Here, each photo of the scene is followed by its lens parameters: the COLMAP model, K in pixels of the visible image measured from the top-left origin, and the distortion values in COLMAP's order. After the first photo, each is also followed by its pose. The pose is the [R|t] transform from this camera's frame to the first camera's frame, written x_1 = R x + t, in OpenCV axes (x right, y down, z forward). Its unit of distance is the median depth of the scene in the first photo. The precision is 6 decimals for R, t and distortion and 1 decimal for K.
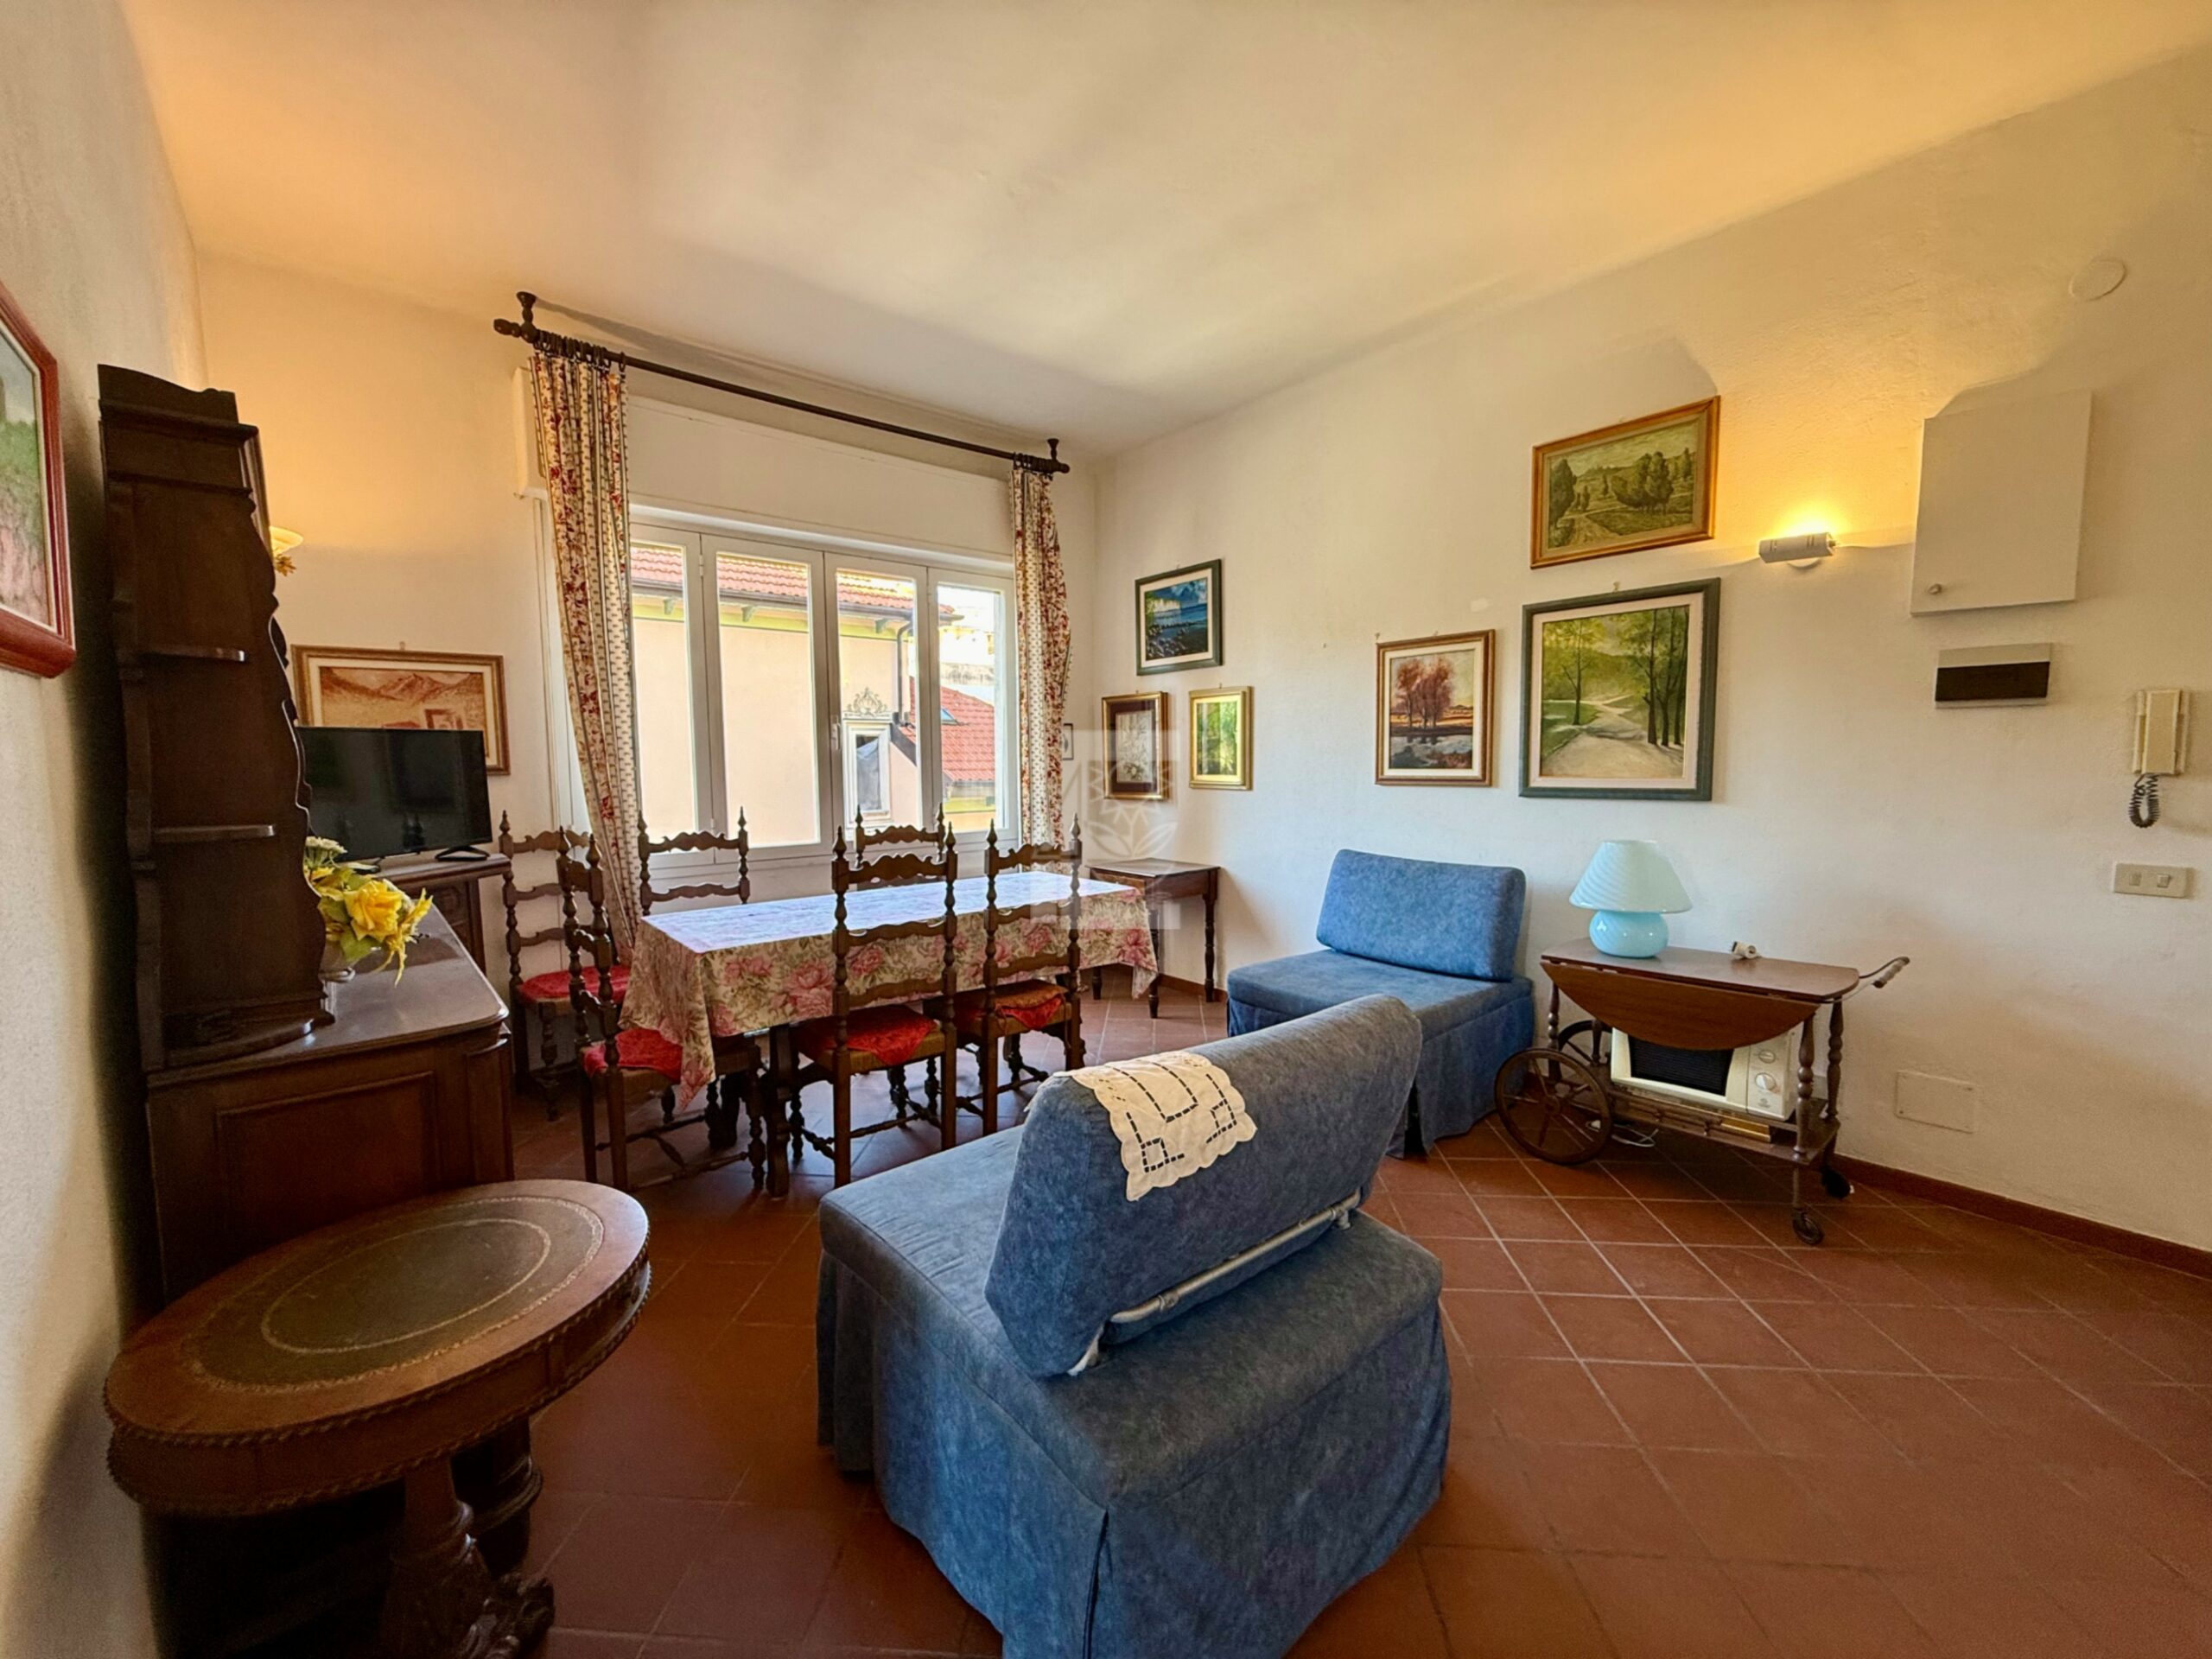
lens RADIAL K [[880.5, 0, 1104.8], [0, 880.5, 819.3], [0, 0, 1]] dist [-0.000169, 0.000184]
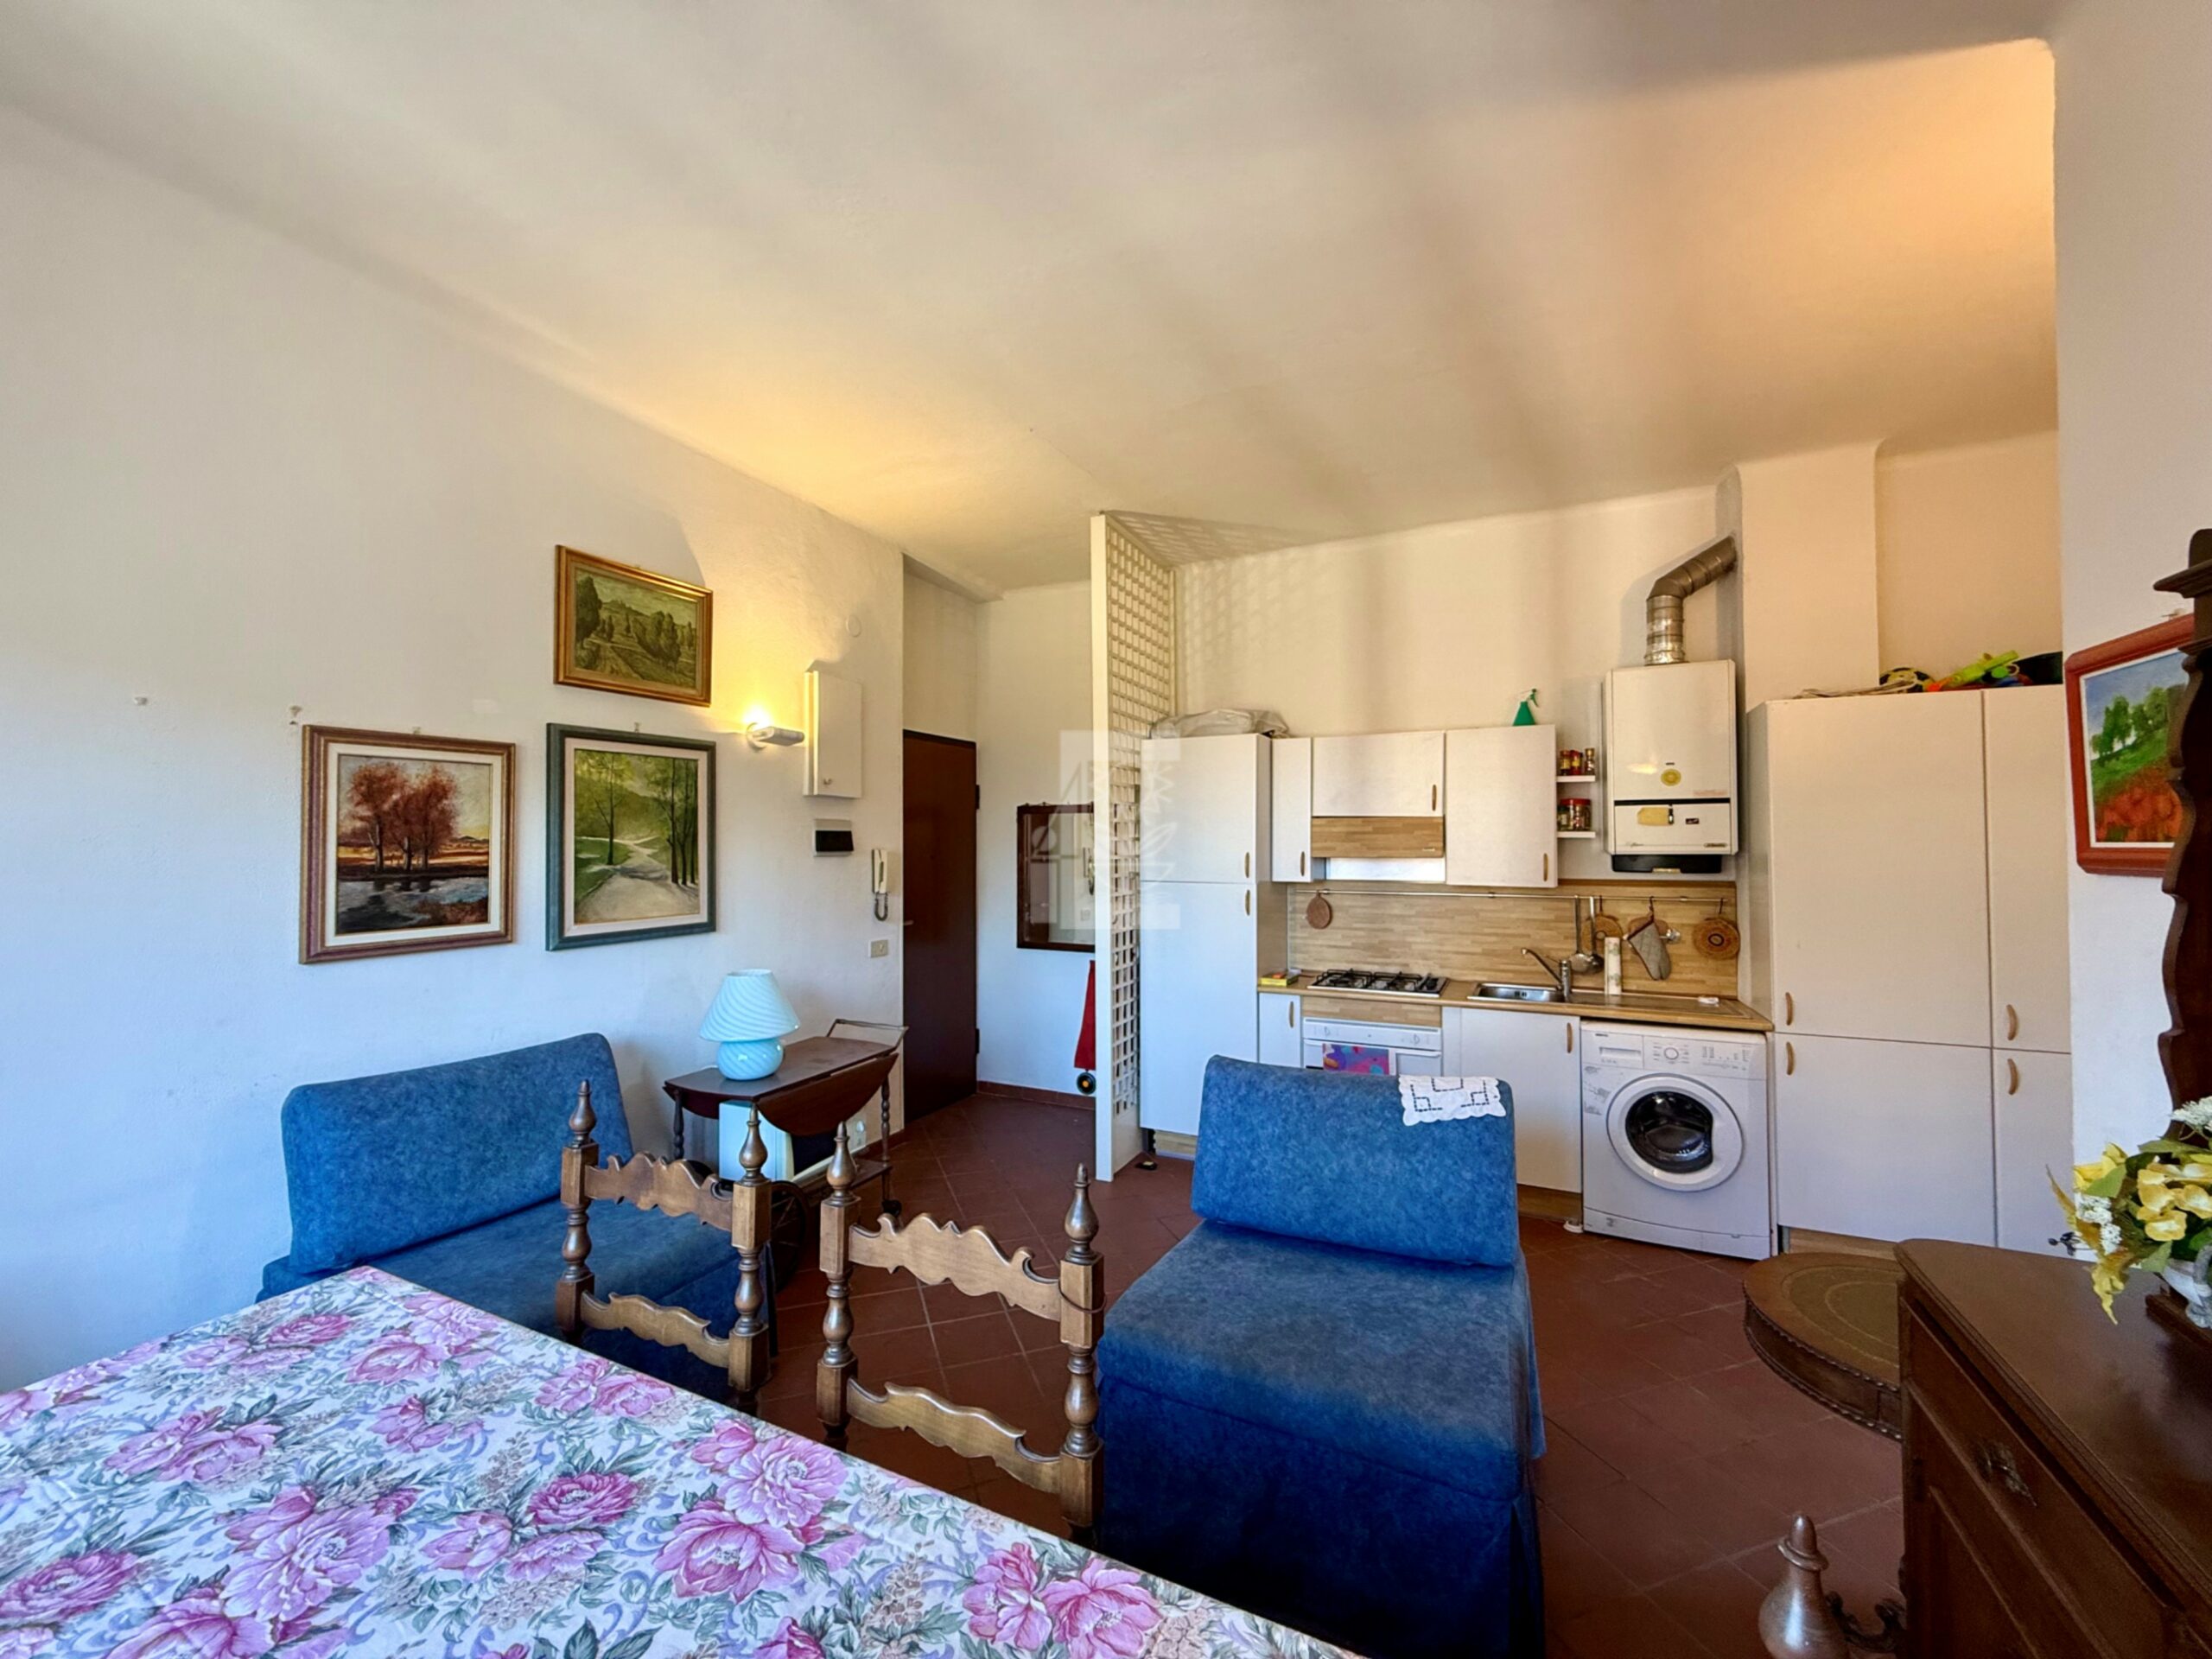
lens RADIAL K [[880.5, 0, 1102.1], [0, 880.5, 831.6], [0, 0, 1]] dist [-0.000169, 0.000184]
pose [[-0.399254, 0.022400, 0.916567, -0.520163], [0.073109, 0.997296, 0.007473, -0.109874], [-0.913921, 0.069992, -0.399812, 0.884310]]
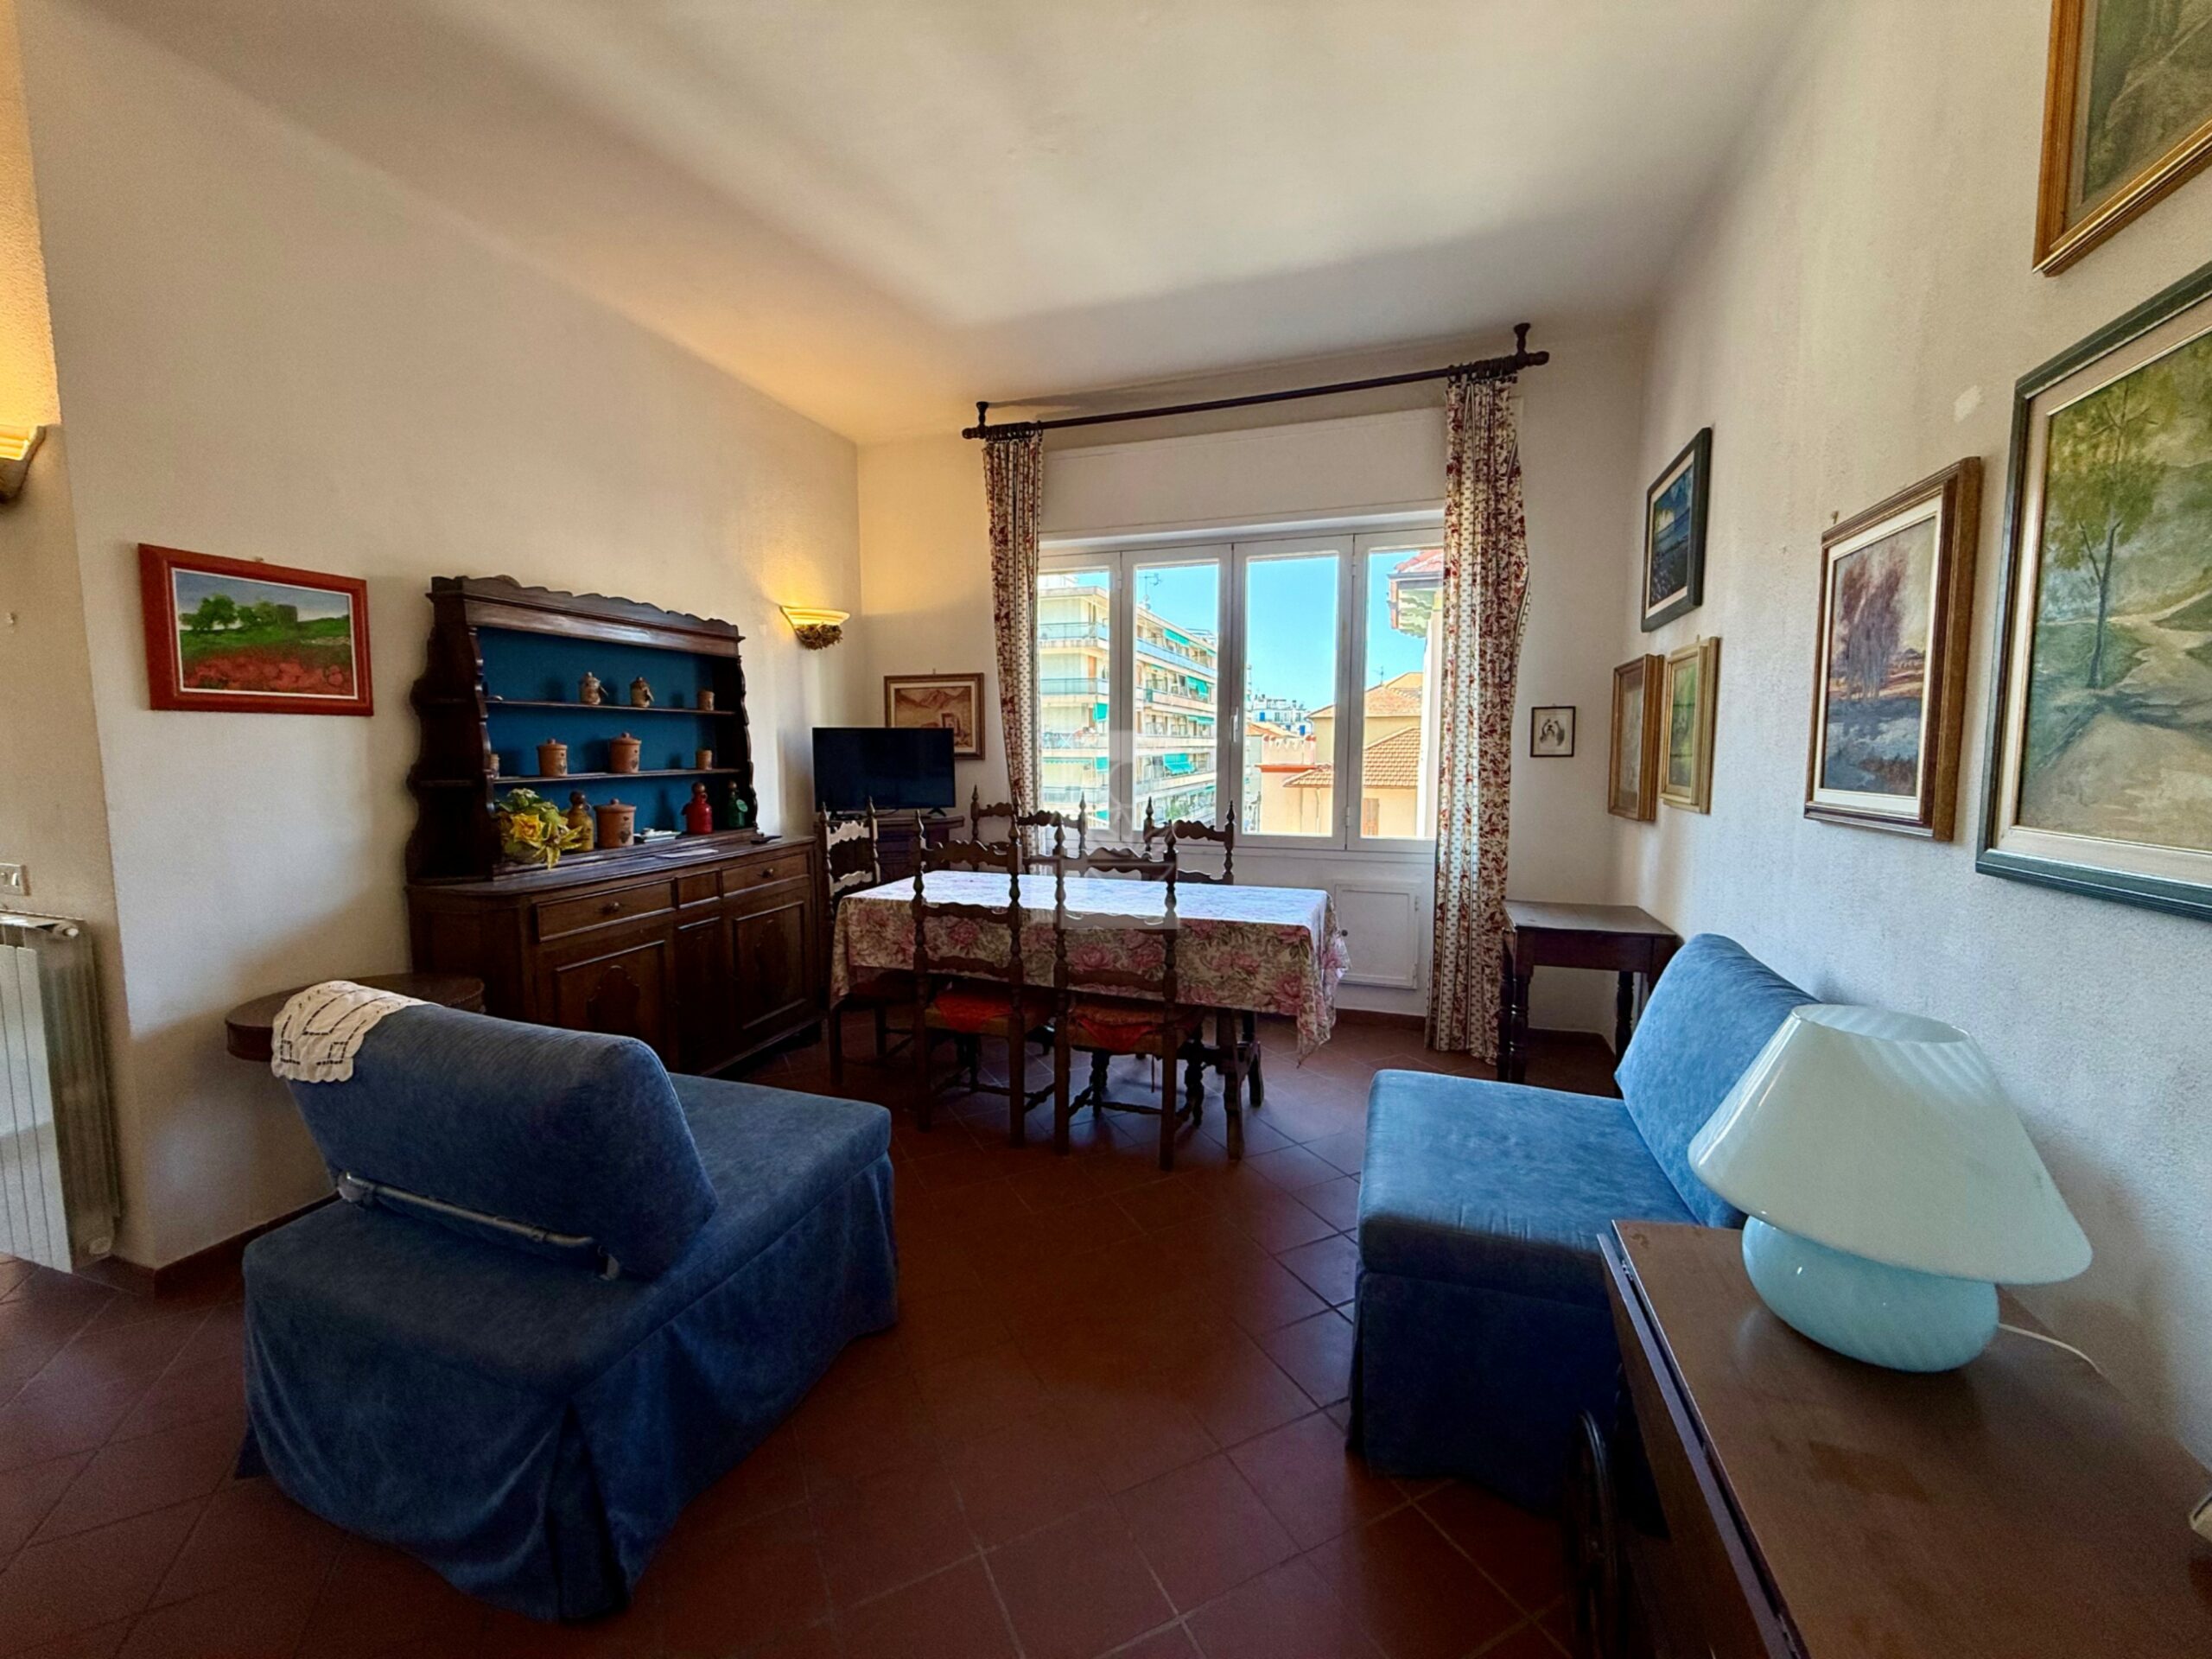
lens RADIAL K [[880.5, 0, 1097.2], [0, 880.5, 822.4], [0, 0, 1]] dist [-0.000169, 0.000184]
pose [[0.509427, 0.083947, -0.856410, 0.631787], [-0.067680, 0.996056, 0.057376, -0.045904], [0.857848, 0.028733, 0.513099, 0.473529]]
